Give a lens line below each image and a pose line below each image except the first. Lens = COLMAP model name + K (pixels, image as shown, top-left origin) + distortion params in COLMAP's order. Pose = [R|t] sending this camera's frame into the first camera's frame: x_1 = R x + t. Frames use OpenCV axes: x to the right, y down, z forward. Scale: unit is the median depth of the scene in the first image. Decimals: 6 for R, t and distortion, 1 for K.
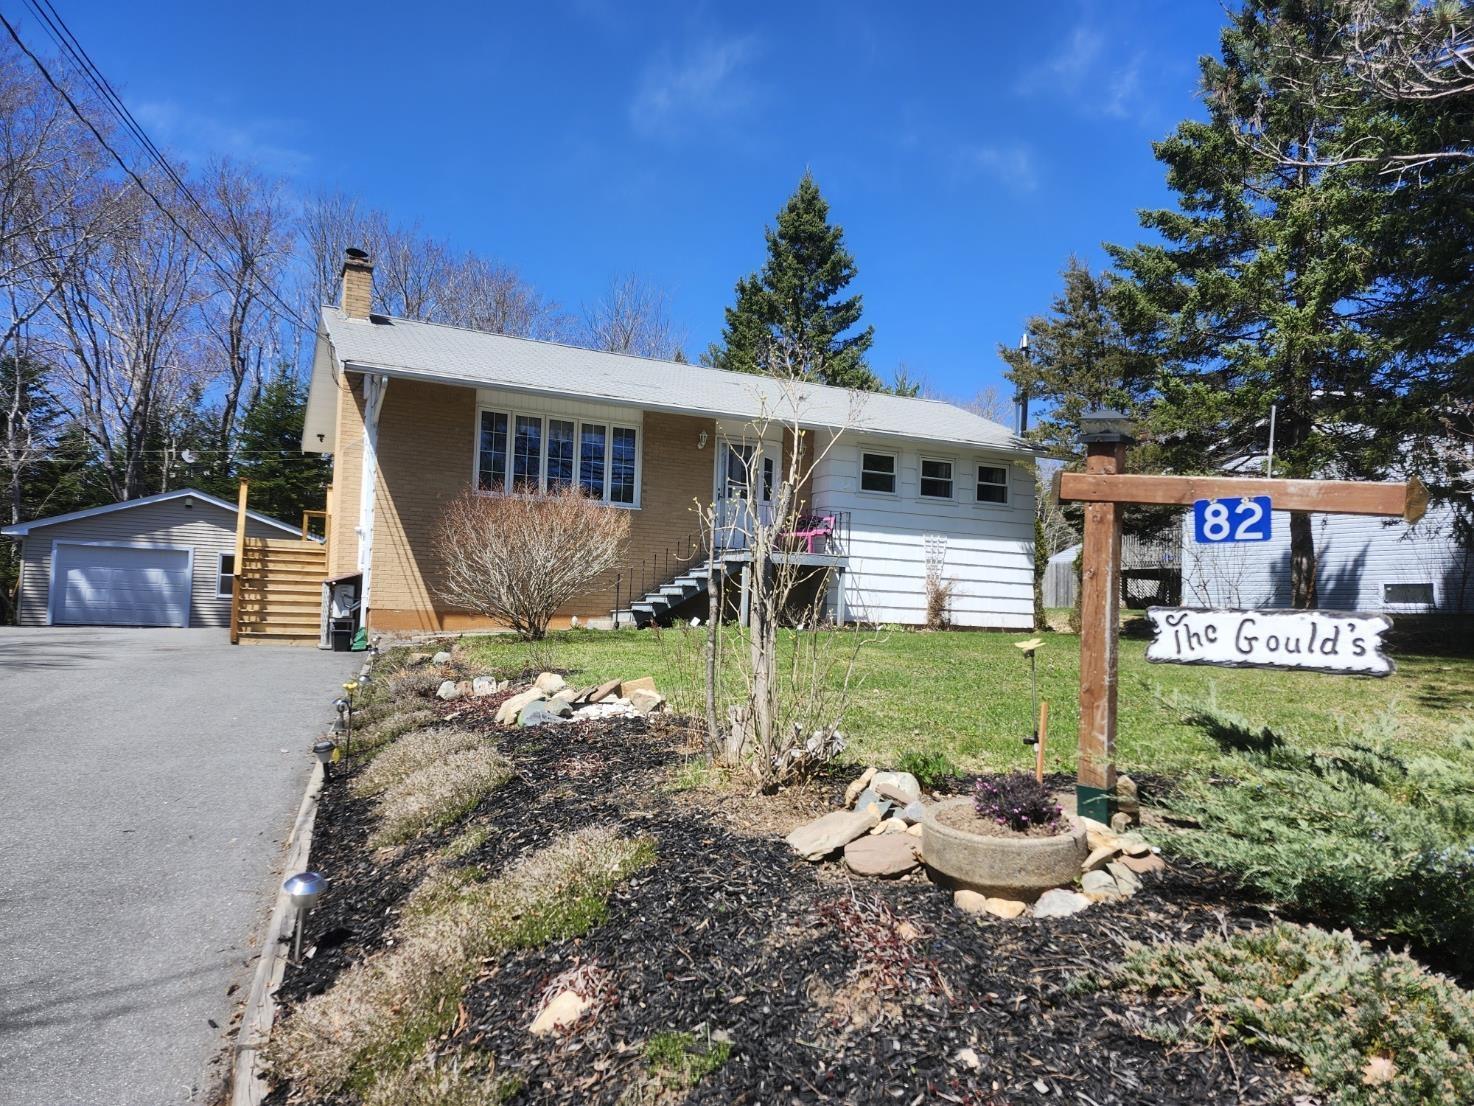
lens RADIAL K [[1030.5, 0, 737.5], [0, 1030.5, 552.5], [0, 0, 1]] dist [0.048848, -0.036195]
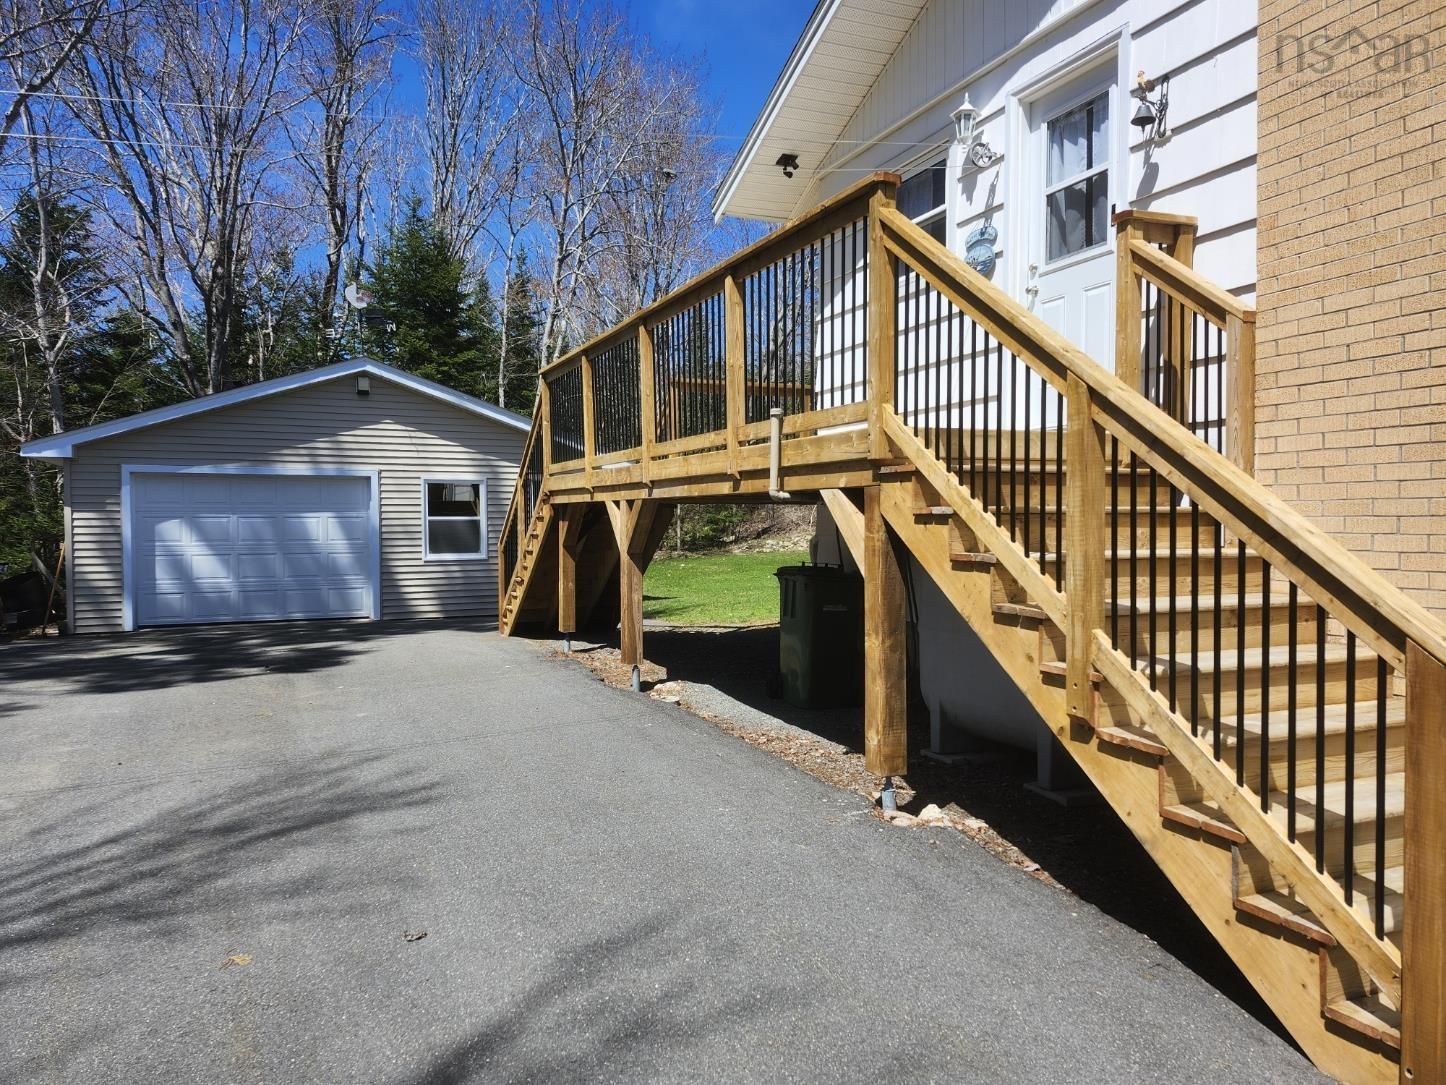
lens RADIAL K [[1010.9, 0, 720.3], [0, 1010.9, 545.4], [0, 0, 1]] dist [0.048848, -0.036195]
pose [[0.998366, -0.035636, -0.044667, -0.240985], [0.039488, 0.995289, 0.088546, -0.004106], [0.041301, -0.090165, 0.995070, 0.358117]]
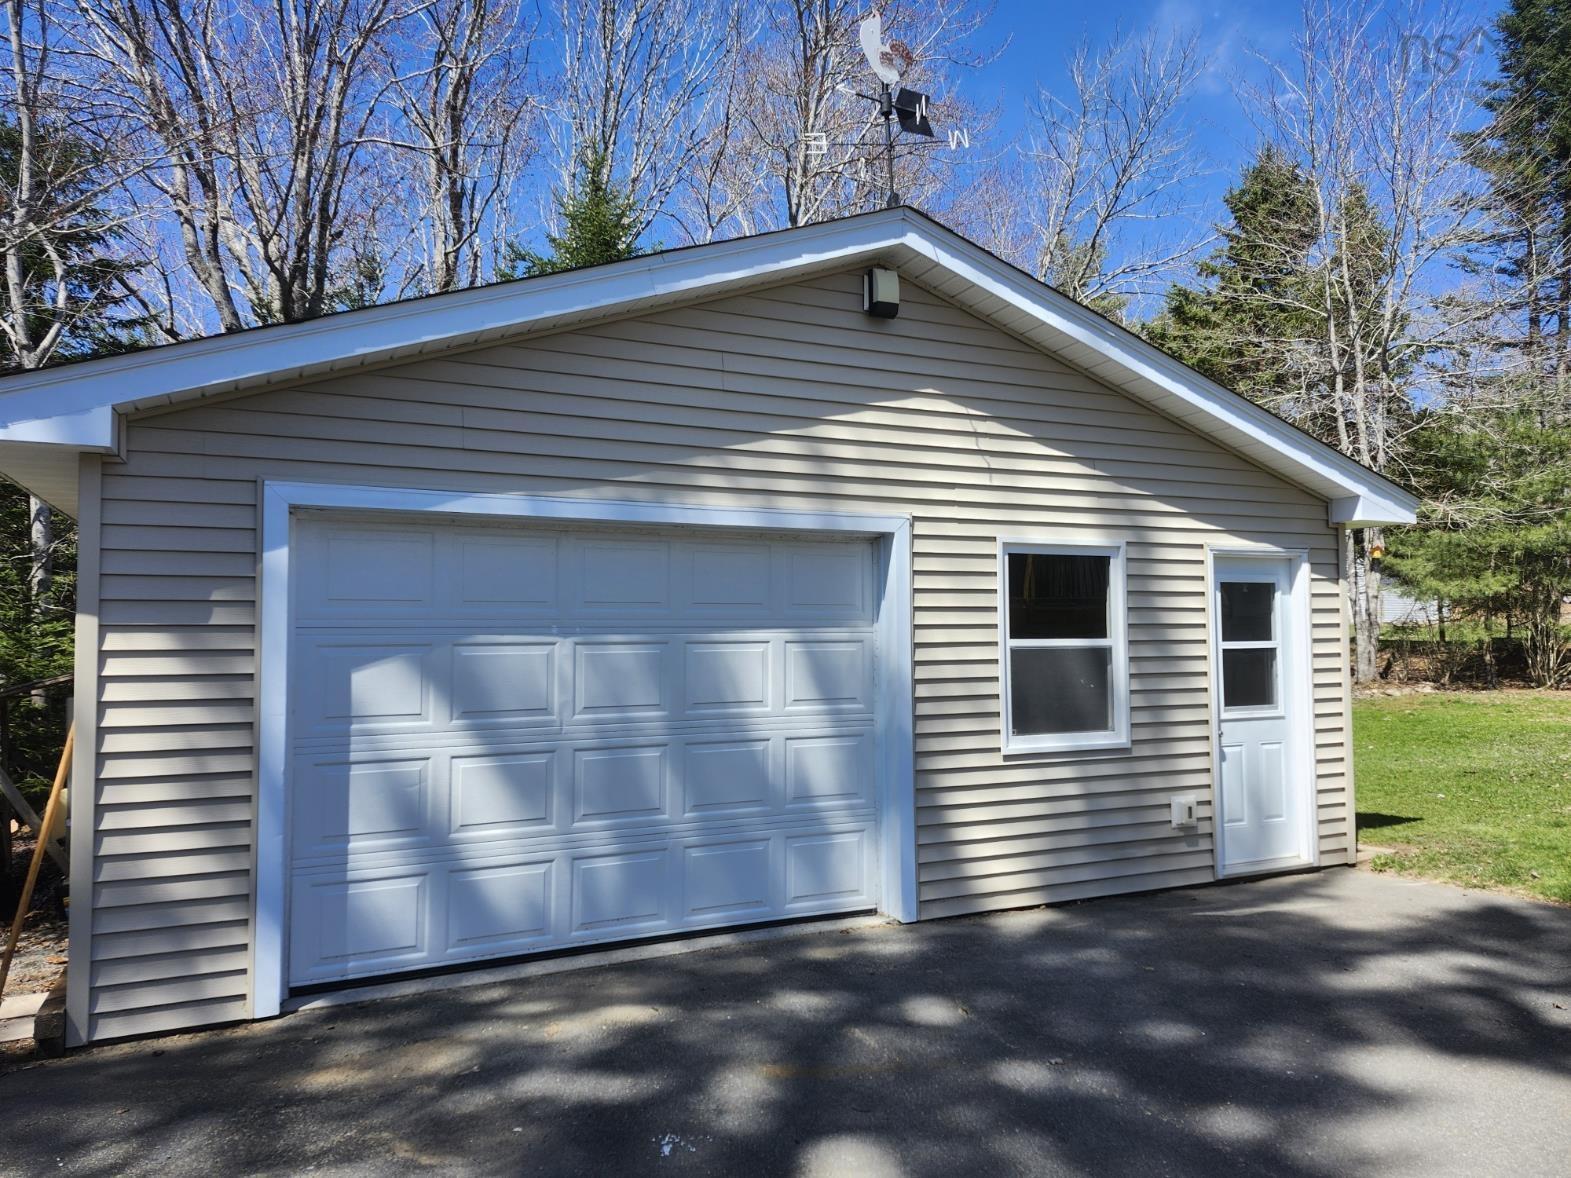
lens RADIAL K [[1098.3, 0, 790.9], [0, 1098.3, 584.6], [0, 0, 1]] dist [0.048848, -0.036195]
pose [[0.999171, -0.039108, -0.011269, -0.404291], [0.039326, 0.999029, 0.019863, 0.002482], [0.010482, -0.020290, 0.999739, 0.583744]]
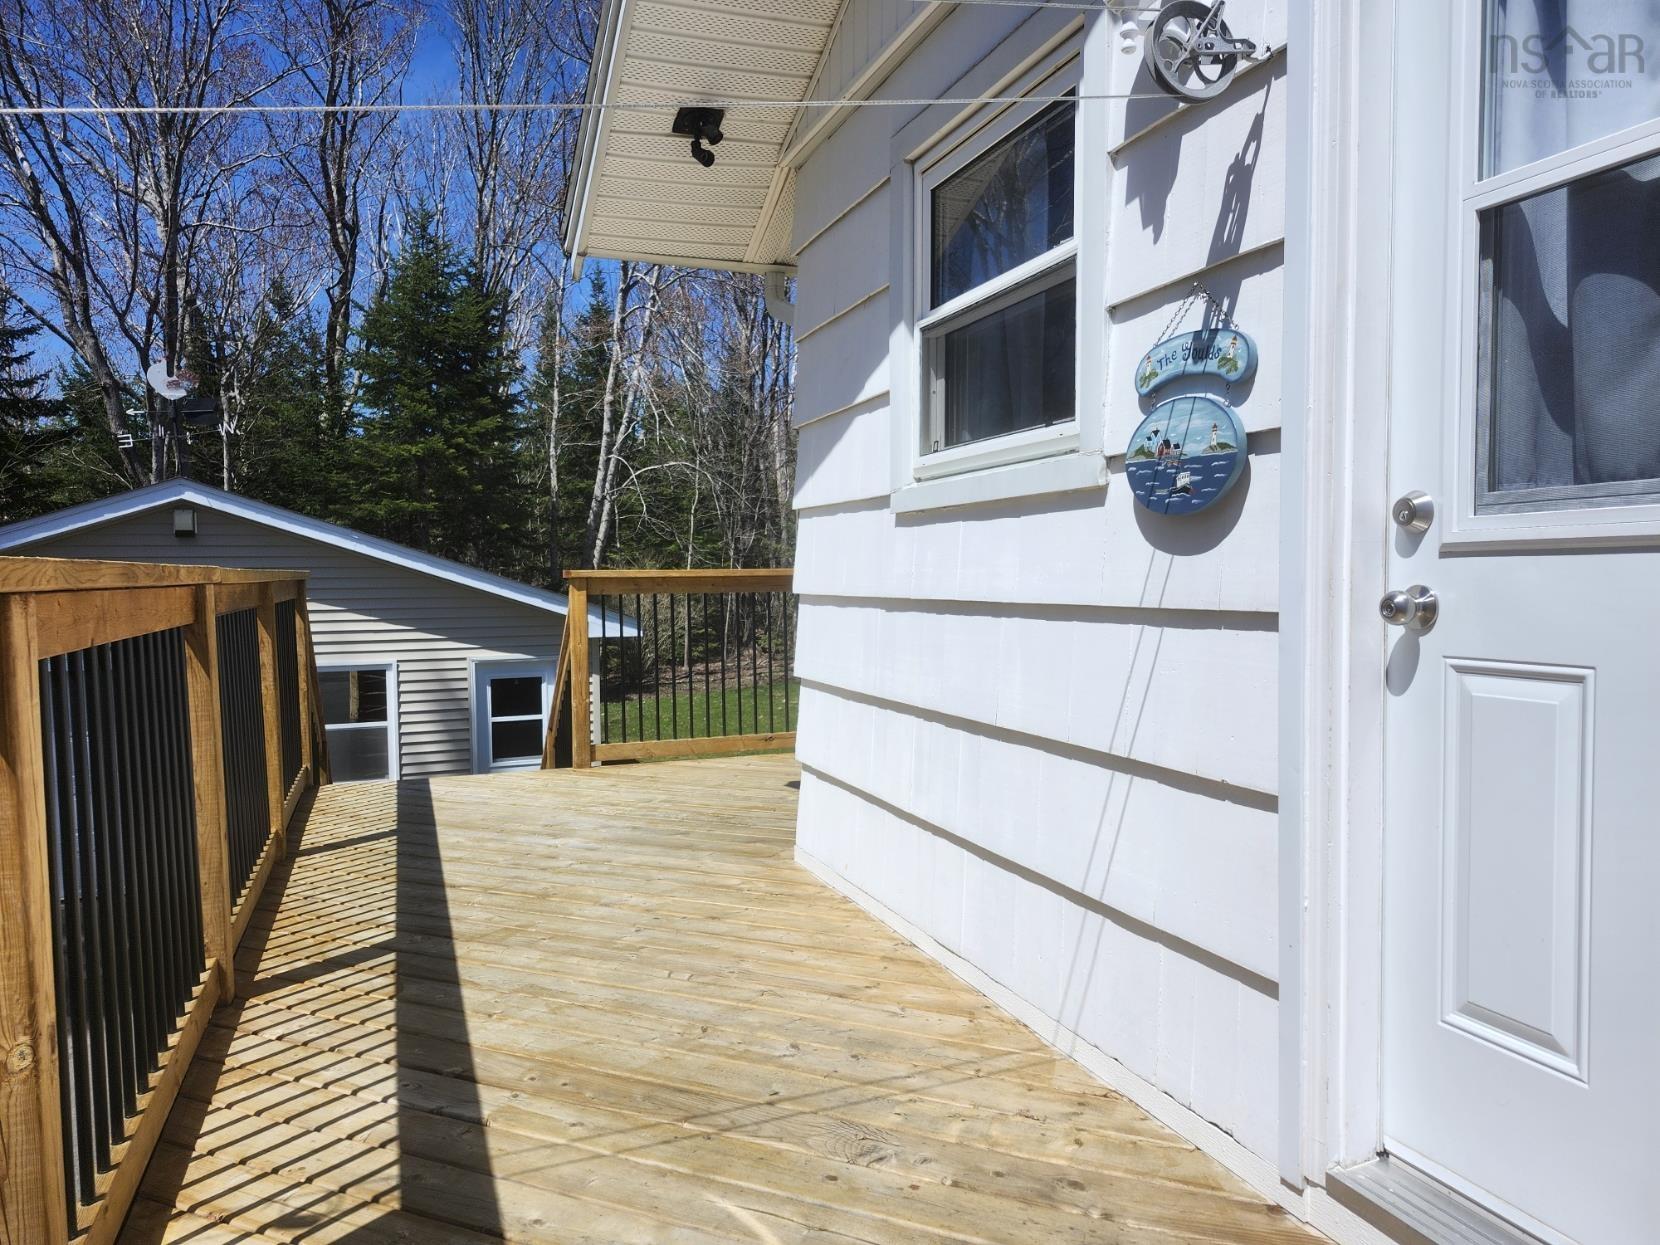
lens RADIAL K [[1160.5, 0, 832.4], [0, 1160.5, 625.3], [0, 0, 1]] dist [0.048848, -0.036195]
pose [[0.994786, -0.040961, -0.093397, -0.214763], [0.050959, 0.992919, 0.107308, -0.033709], [0.088340, -0.111508, 0.989829, 0.479838]]
